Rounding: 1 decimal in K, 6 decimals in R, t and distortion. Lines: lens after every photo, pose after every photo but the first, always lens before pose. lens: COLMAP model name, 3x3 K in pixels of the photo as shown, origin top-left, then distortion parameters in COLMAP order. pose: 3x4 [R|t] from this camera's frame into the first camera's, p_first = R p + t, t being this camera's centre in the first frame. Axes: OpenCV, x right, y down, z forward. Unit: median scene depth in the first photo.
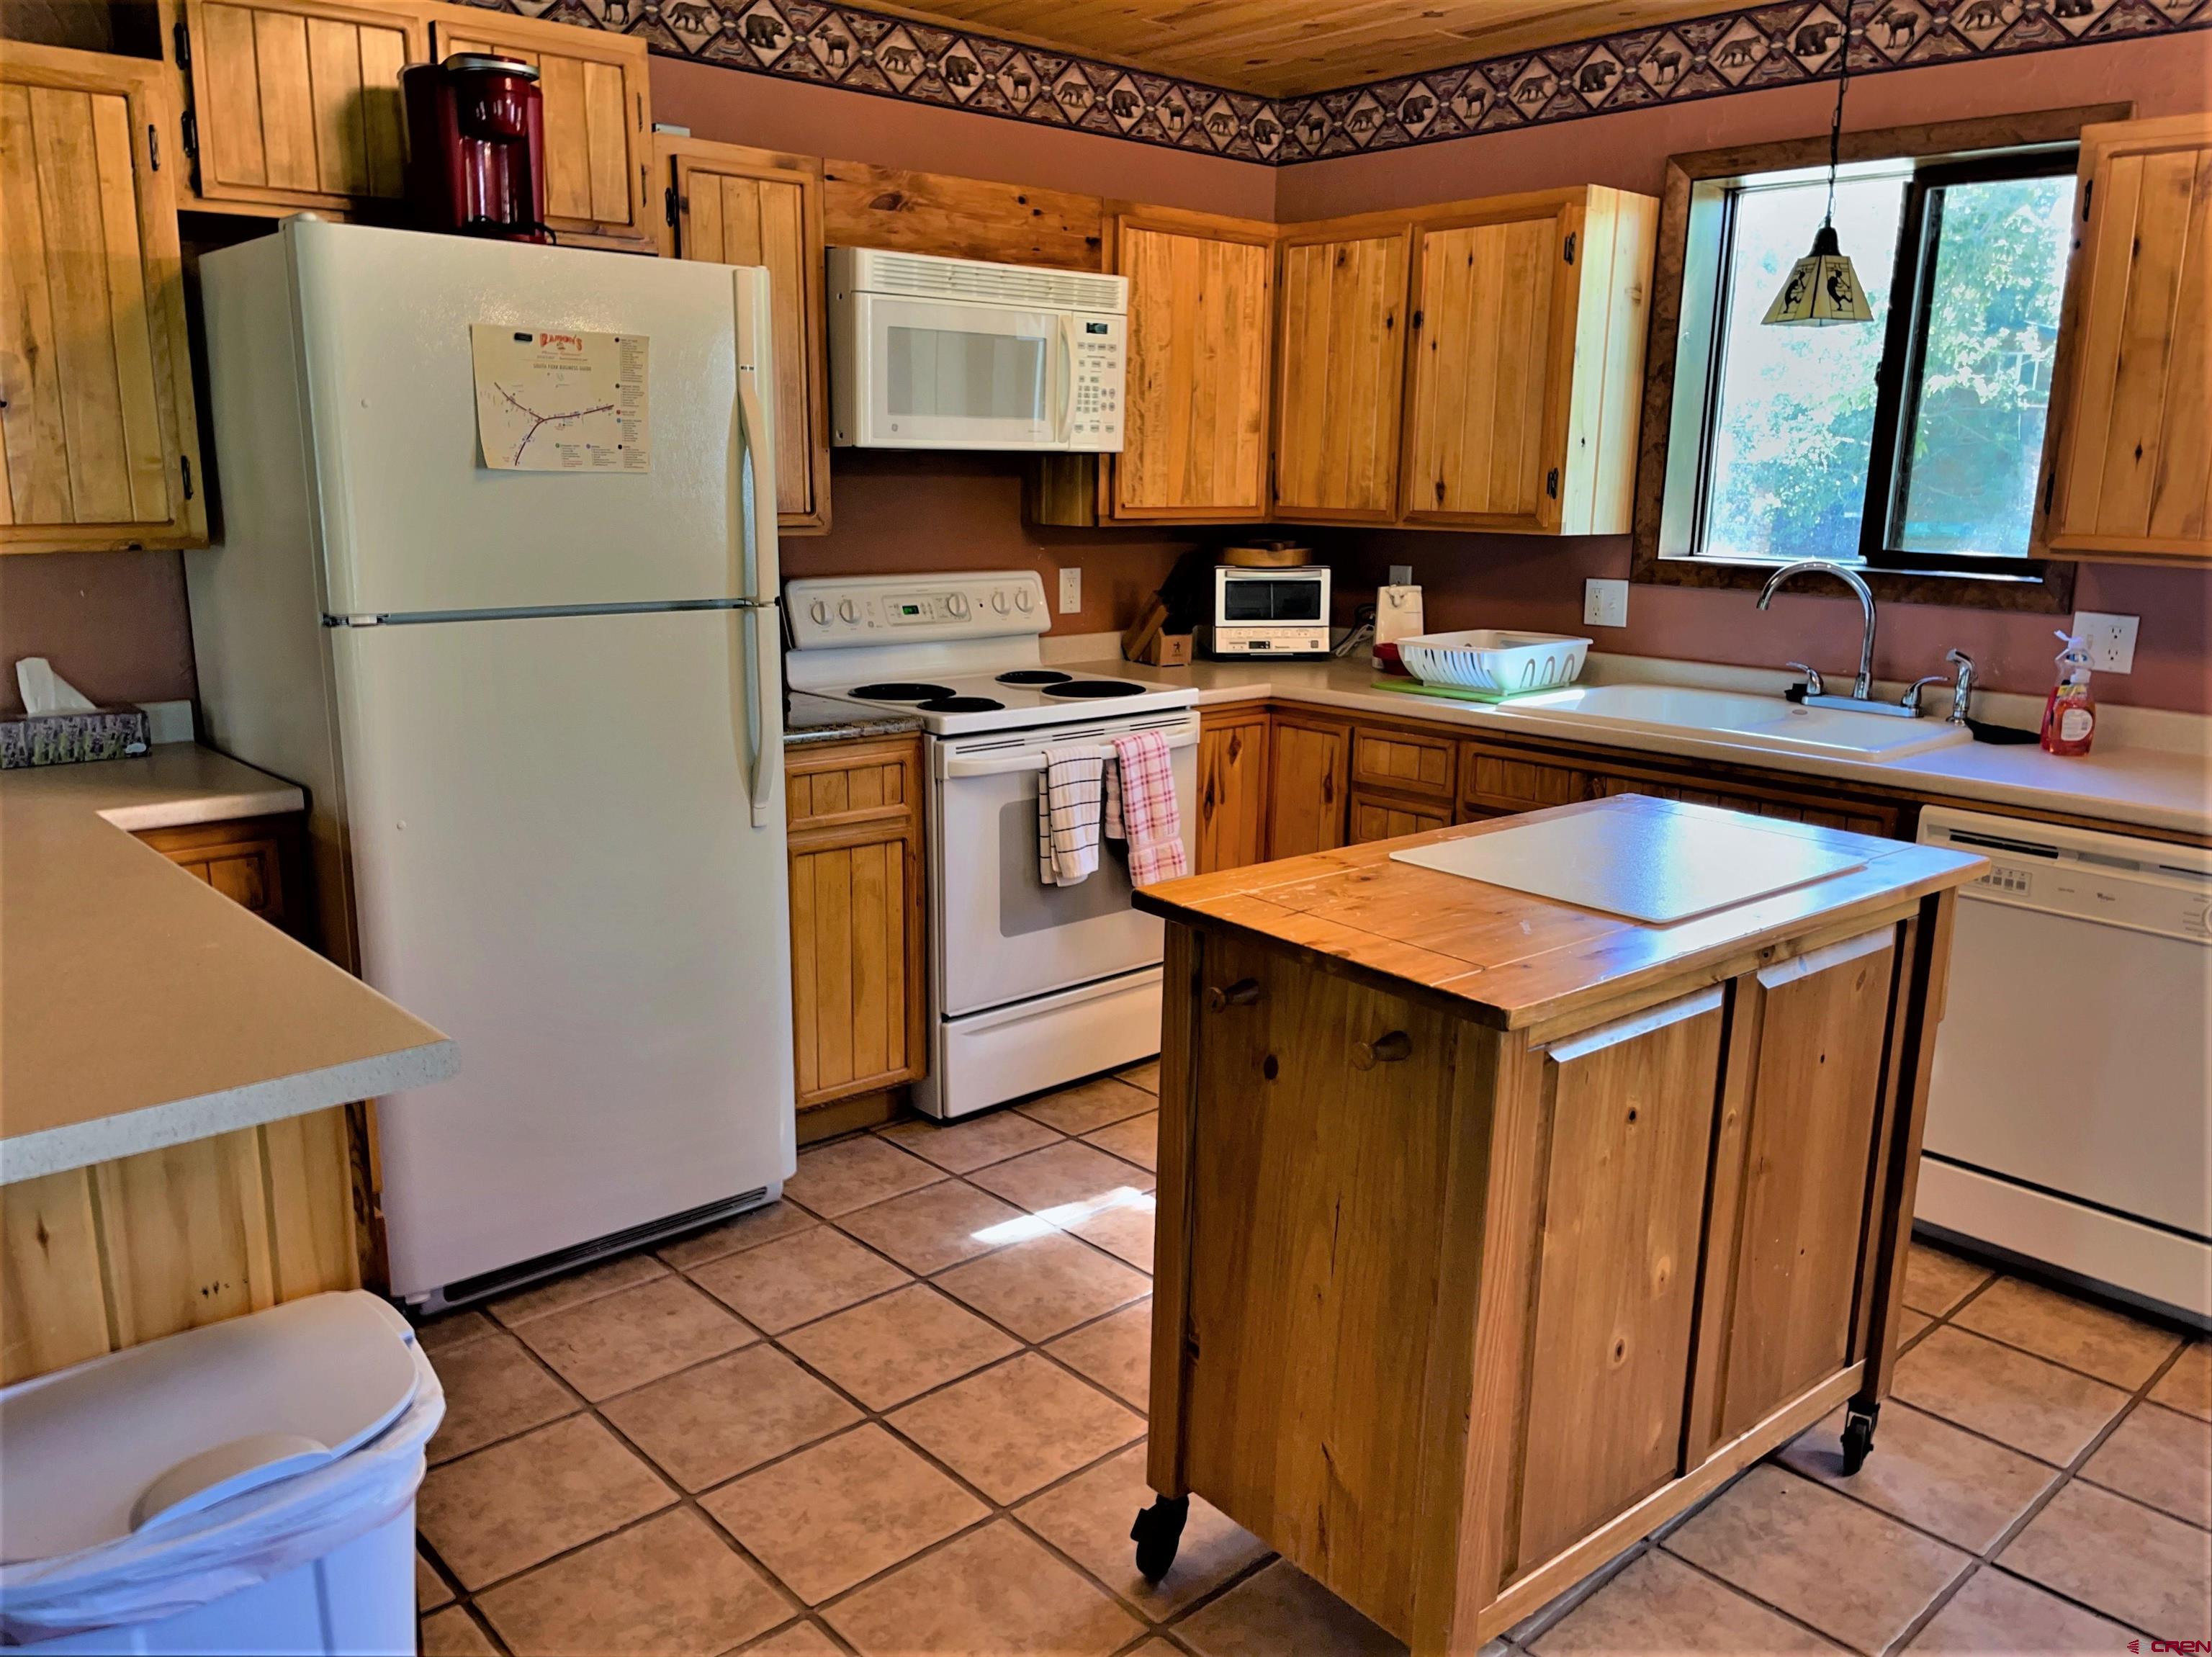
lens RADIAL K [[1711.6, 0, 1054.4], [0, 1711.6, 838.1], [0, 0, 1]] dist [0.049822, -0.043876]
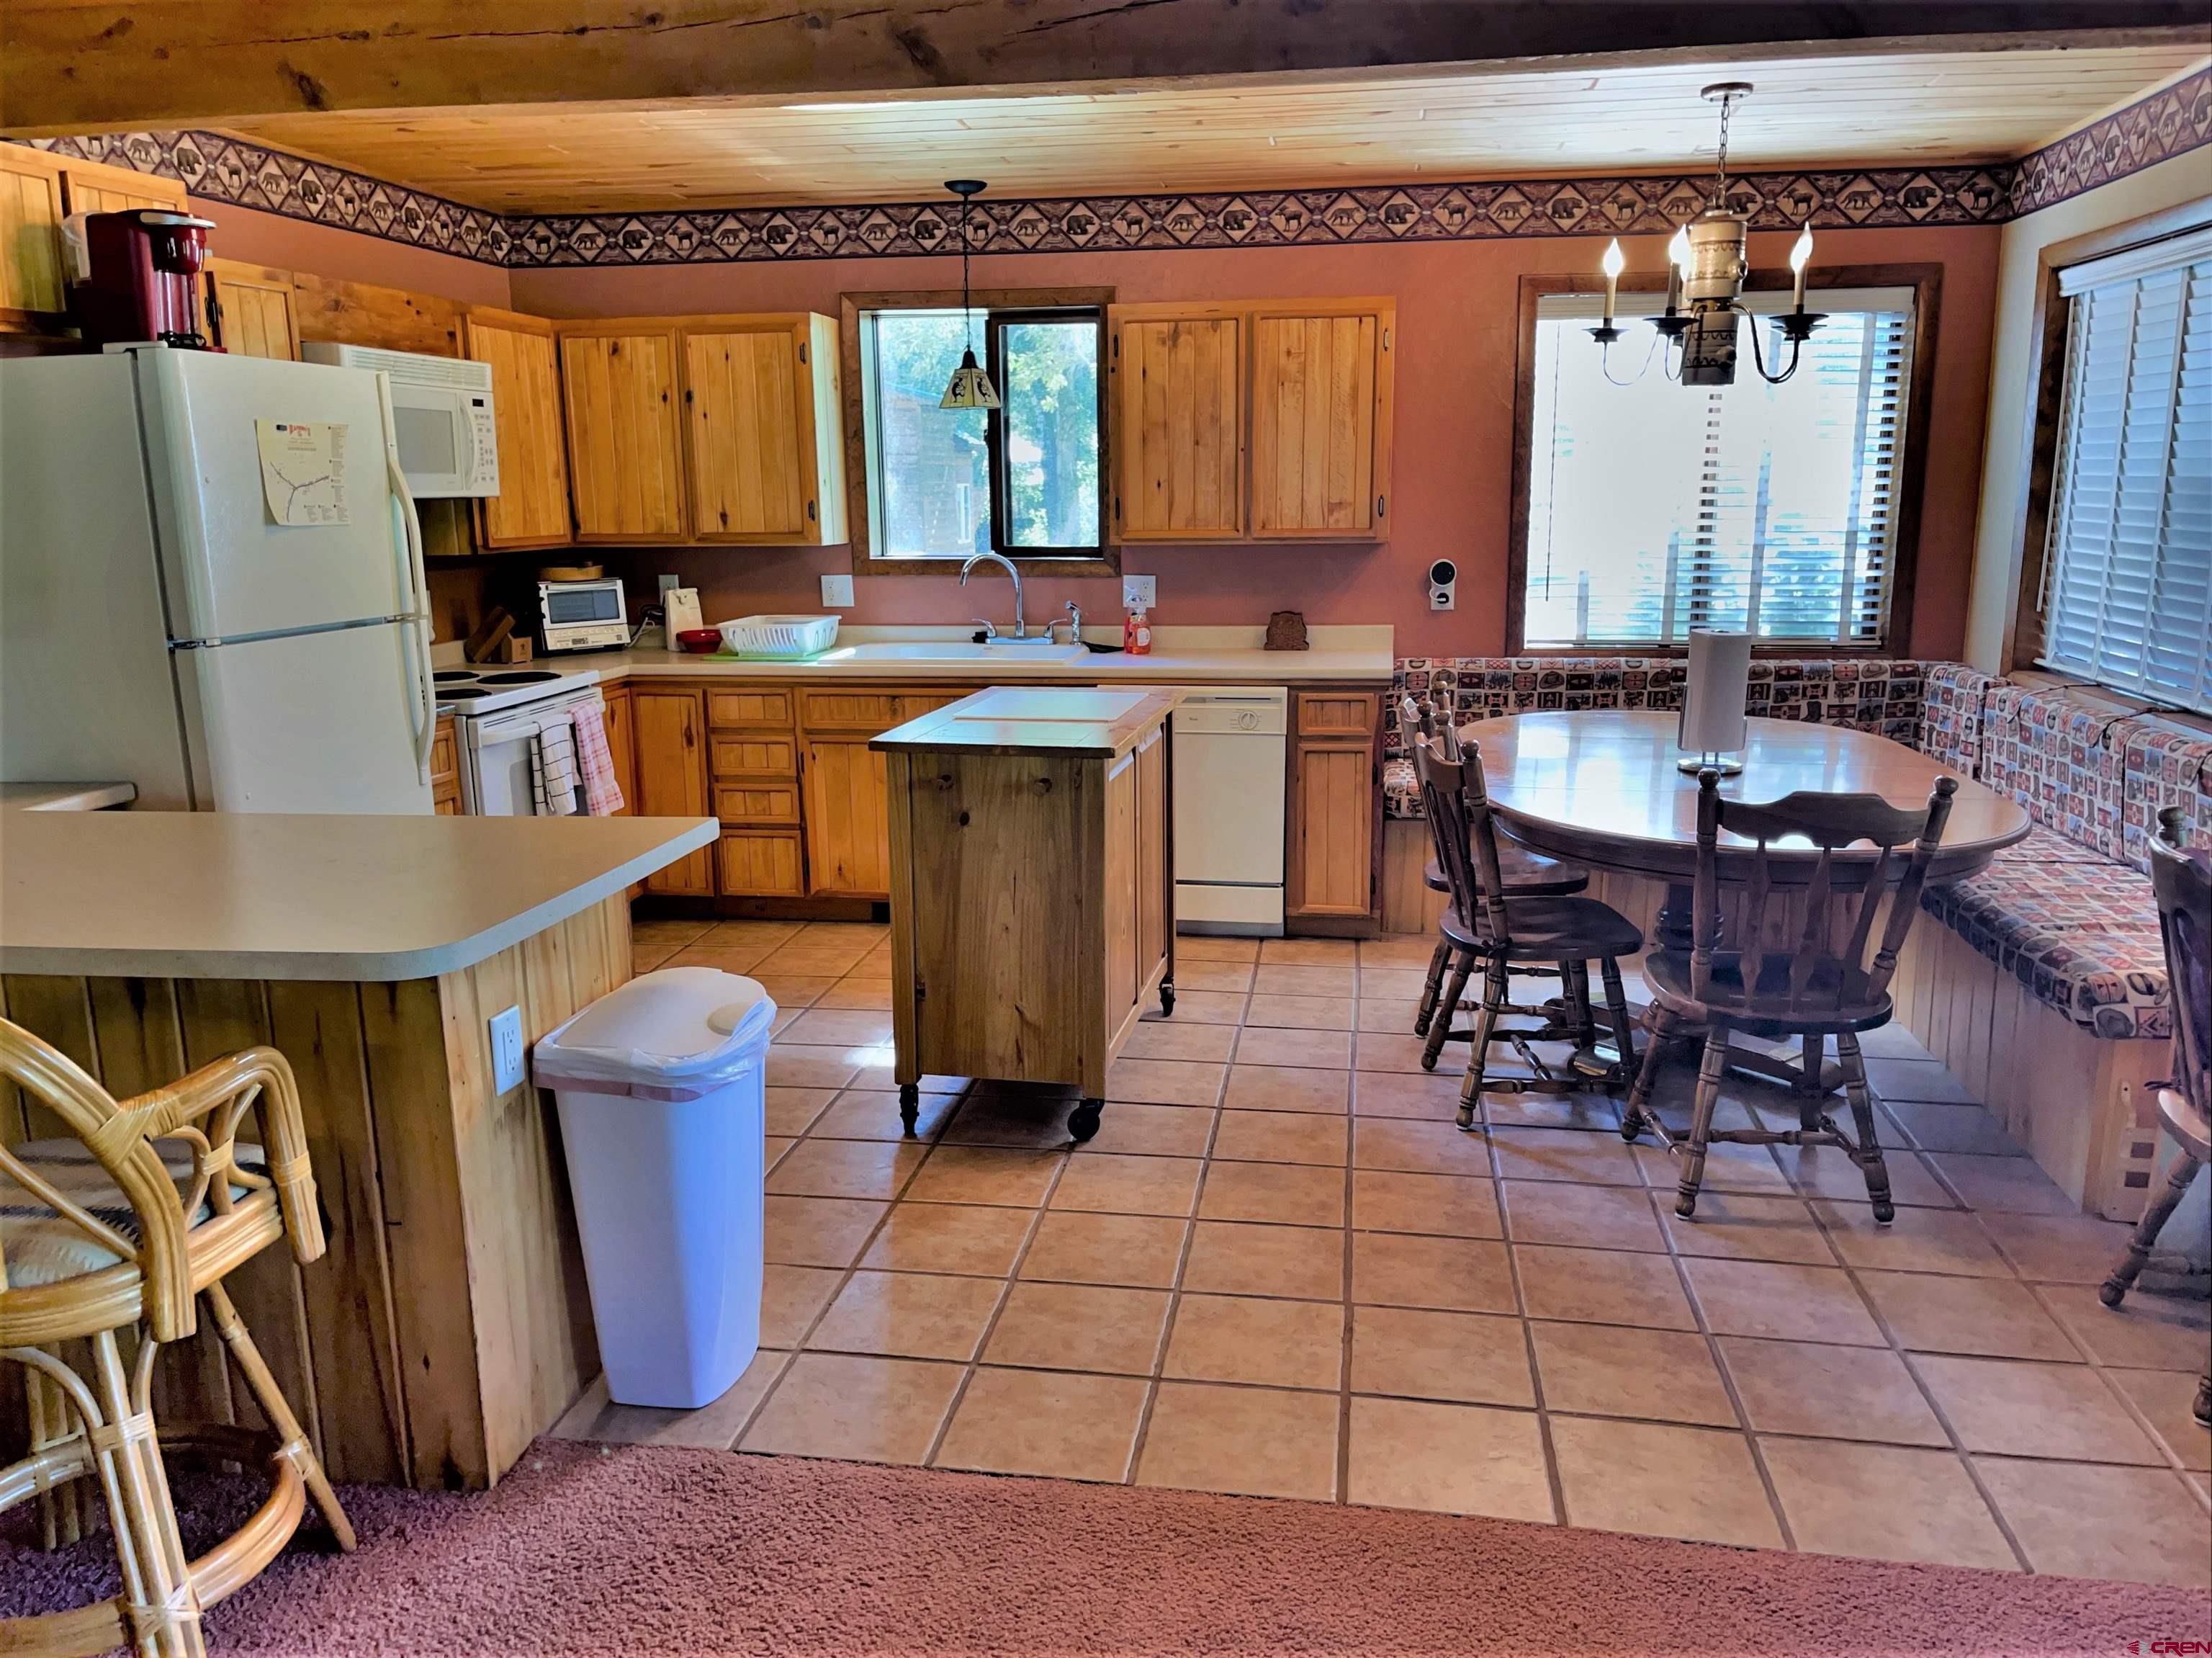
lens RADIAL K [[1711.7, 0, 1096.0], [0, 1711.7, 833.0], [0, 0, 1]] dist [0.049822, -0.043876]
pose [[0.782303, -0.148091, 0.605038, -0.441219], [0.157250, 0.986819, 0.038216, 0.047539], [-0.602723, 0.065246, 0.795279, -0.293216]]
